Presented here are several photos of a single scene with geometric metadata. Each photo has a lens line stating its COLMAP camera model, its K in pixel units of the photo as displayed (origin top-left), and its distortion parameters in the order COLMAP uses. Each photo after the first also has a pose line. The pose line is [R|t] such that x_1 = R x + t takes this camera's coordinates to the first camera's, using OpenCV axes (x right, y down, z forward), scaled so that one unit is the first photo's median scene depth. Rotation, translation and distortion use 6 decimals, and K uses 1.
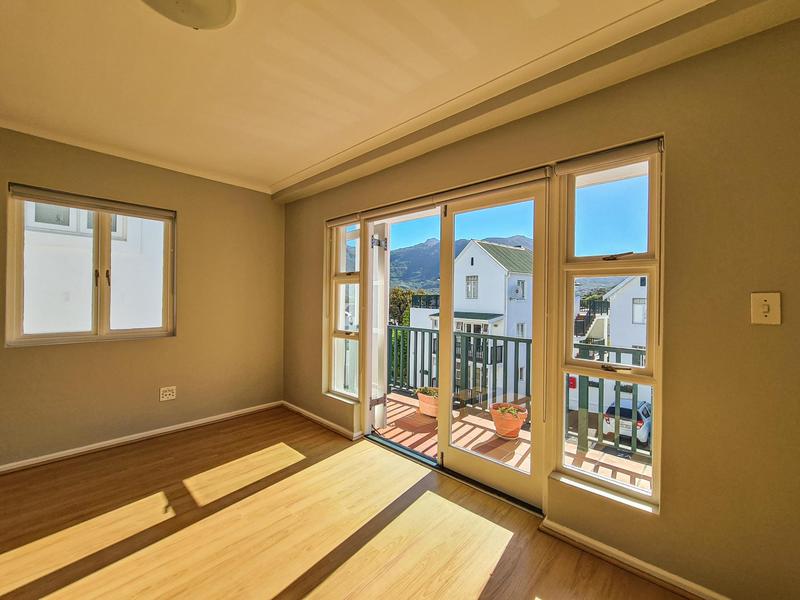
lens RADIAL K [[329.8, 0, 398.5], [0, 329.8, 298.8], [0, 0, 1]] dist [0.000067, 0.000205]
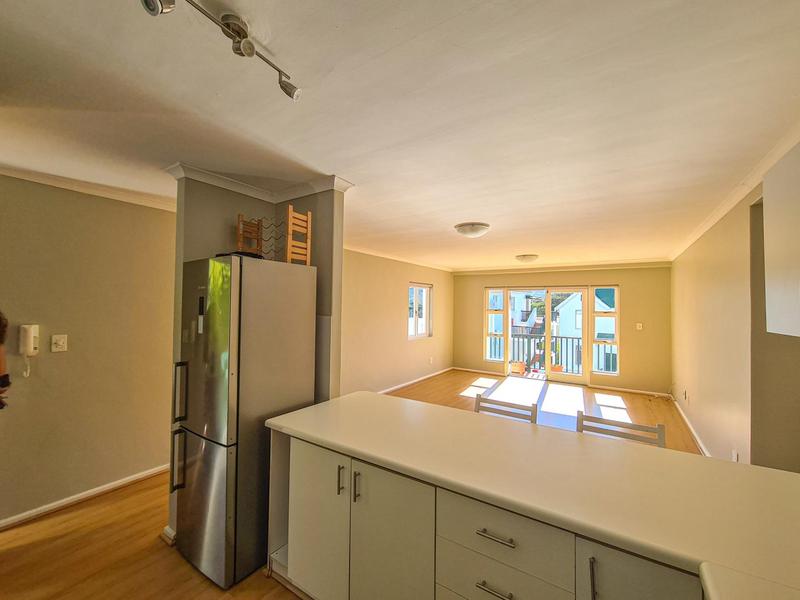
lens RADIAL K [[329.8, 0, 398.5], [0, 329.8, 298.8], [0, 0, 1]] dist [0.000067, 0.000205]
pose [[0.988978, 0.005445, 0.147959, -1.259714], [-0.002306, 0.999769, -0.021383, -0.107863], [-0.148042, 0.020806, 0.988762, -1.329582]]
